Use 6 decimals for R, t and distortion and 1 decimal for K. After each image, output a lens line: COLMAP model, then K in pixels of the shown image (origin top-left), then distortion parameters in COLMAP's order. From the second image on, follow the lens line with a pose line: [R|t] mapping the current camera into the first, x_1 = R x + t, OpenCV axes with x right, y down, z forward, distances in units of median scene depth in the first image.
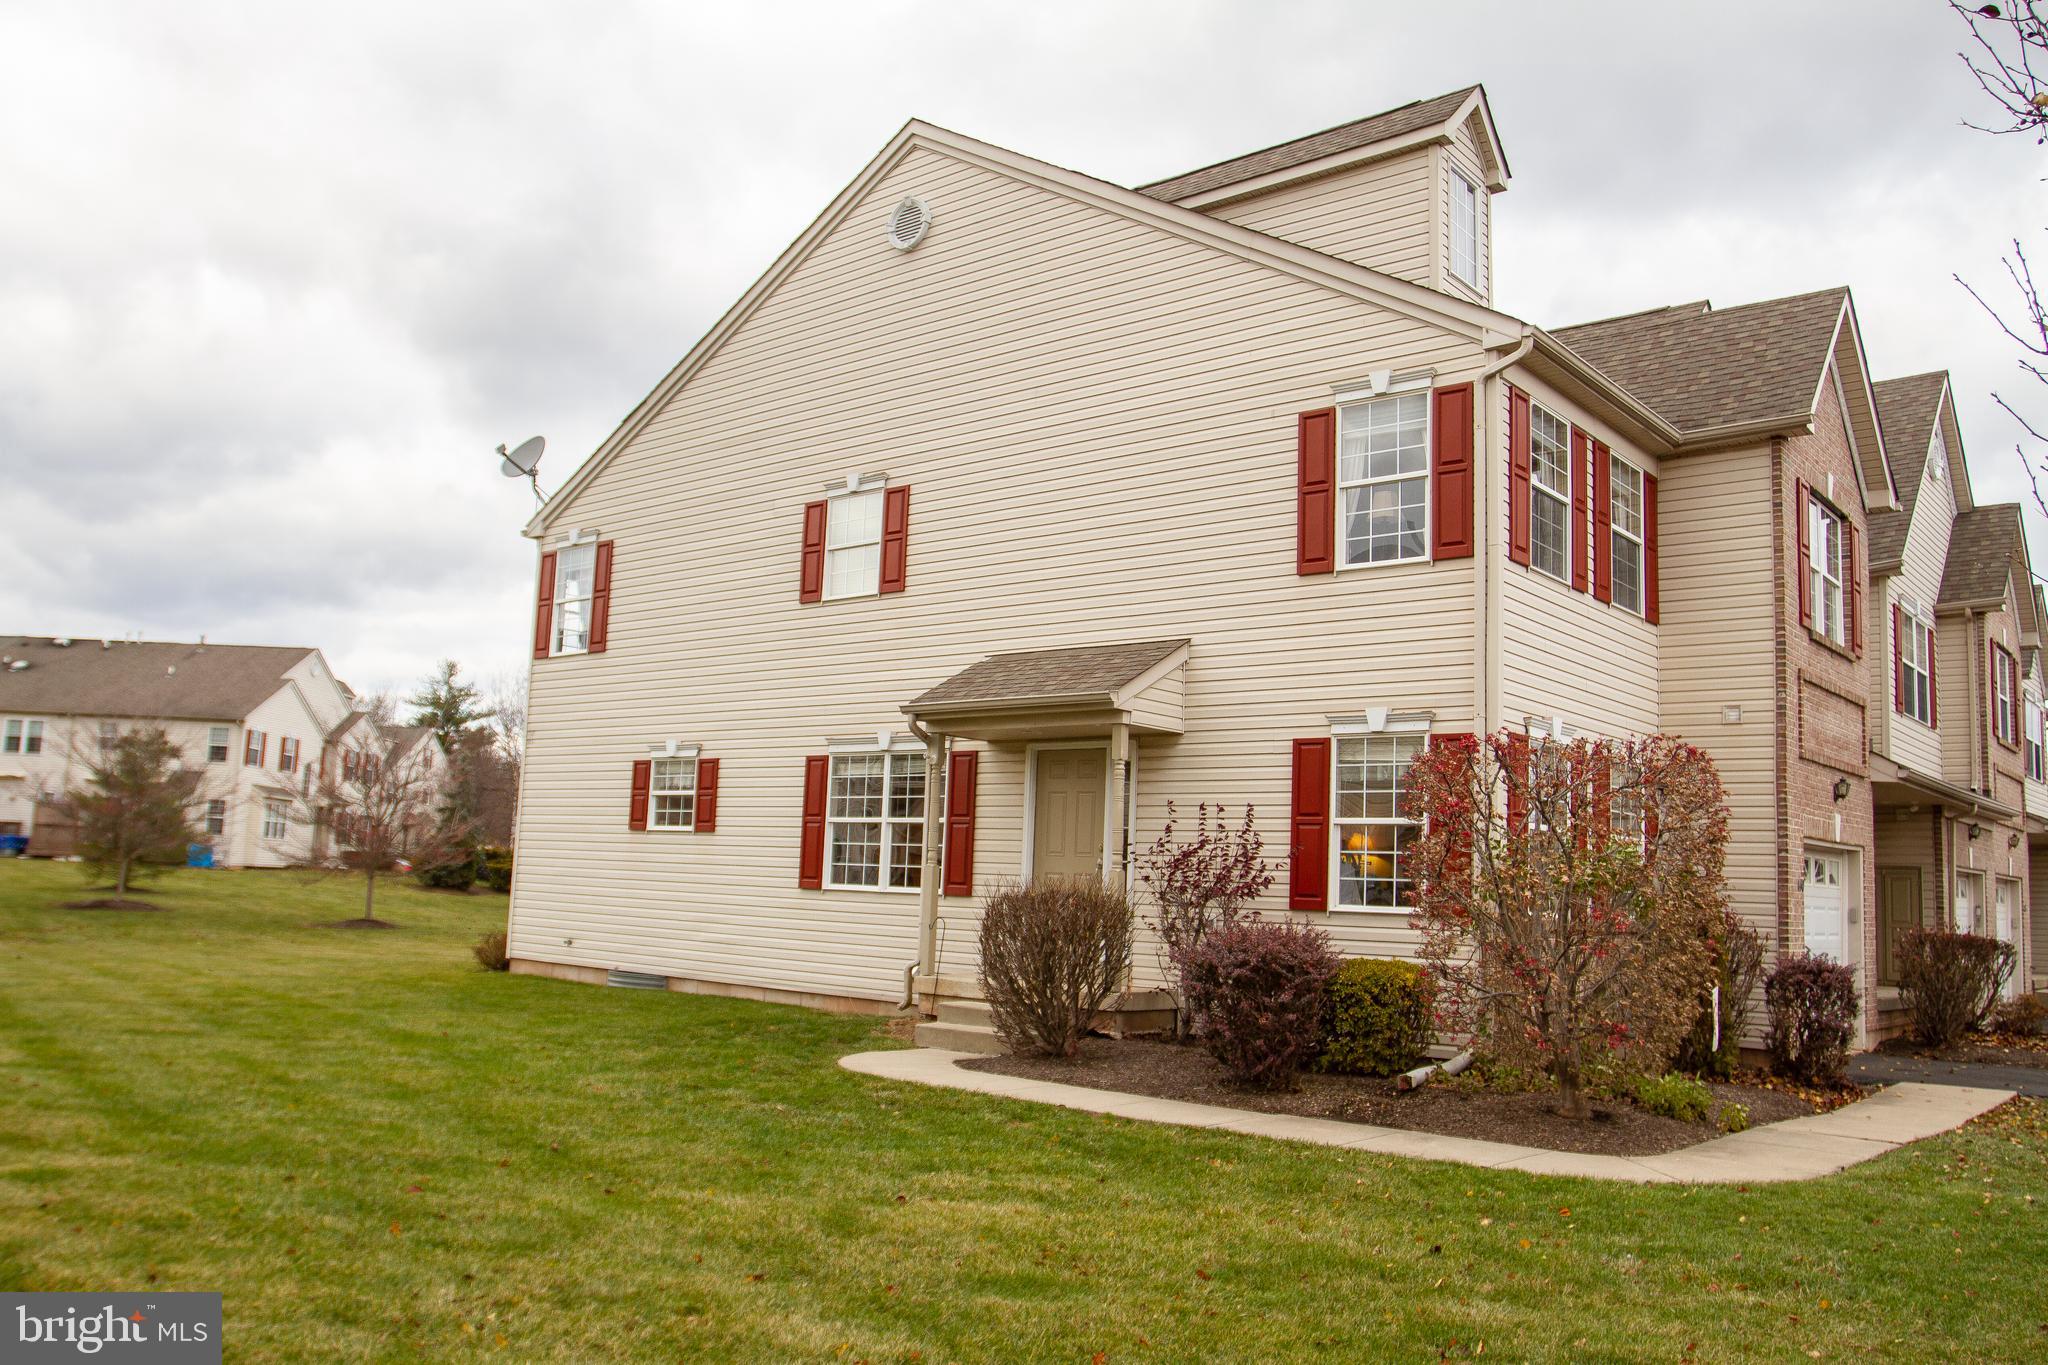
lens RADIAL K [[1607.6, 0, 1024.0], [0, 1607.6, 682.5], [0, 0, 1]] dist [-0.109184, 0.070753]
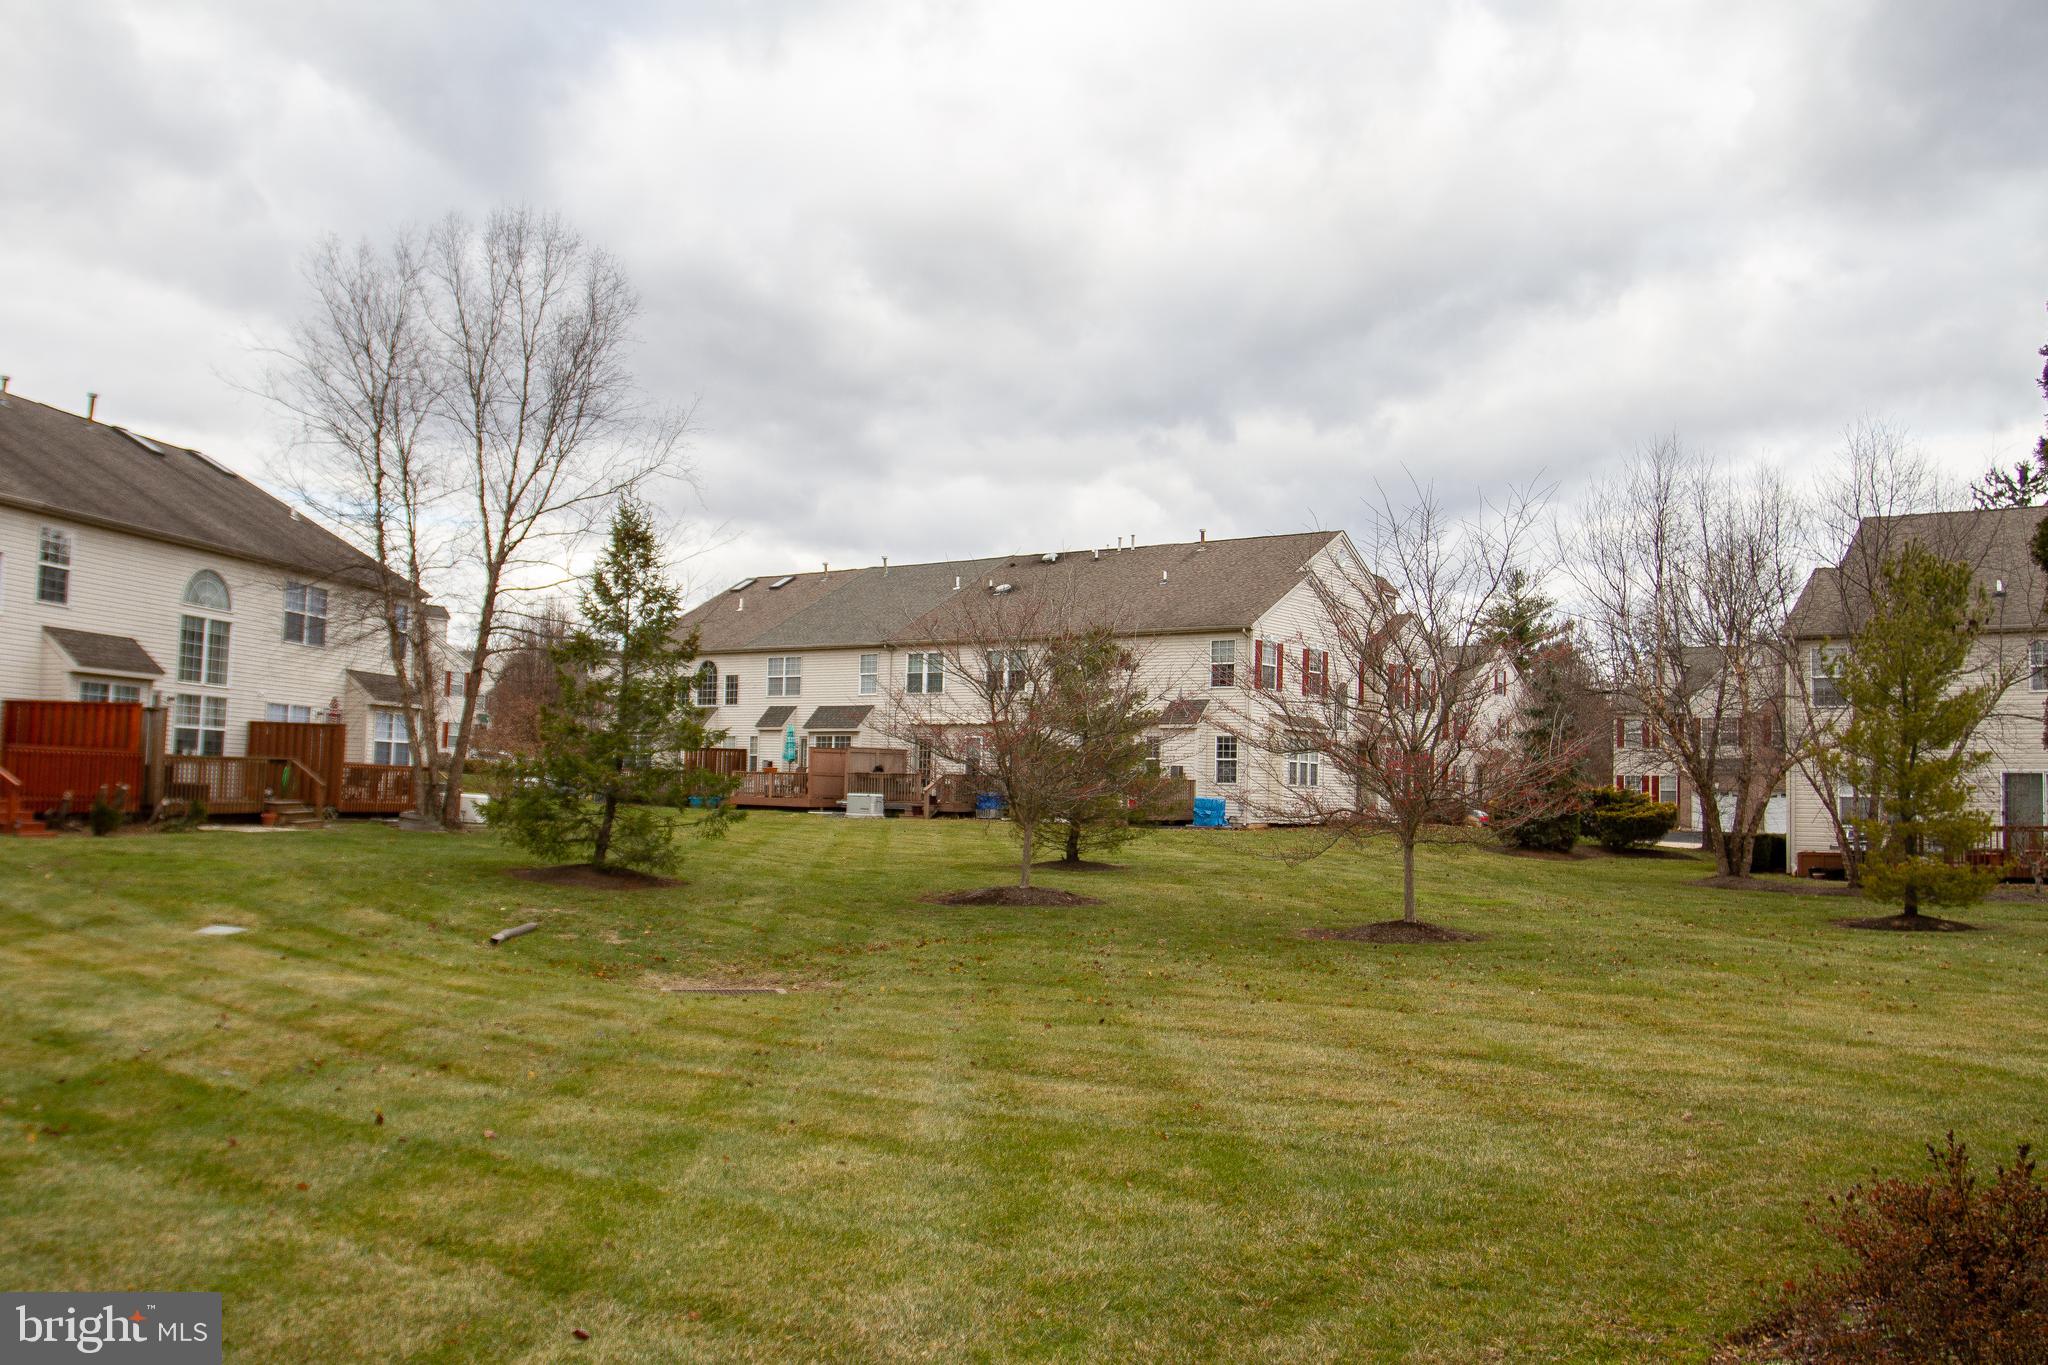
lens RADIAL K [[1607.6, 0, 1024.0], [0, 1607.6, 682.5], [0, 0, 1]] dist [-0.109184, 0.070753]
pose [[0.794147, -0.061049, -0.604651, -0.123967], [0.082060, 0.996602, 0.007155, 0.035352], [0.602160, -0.055300, 0.796458, 0.328777]]
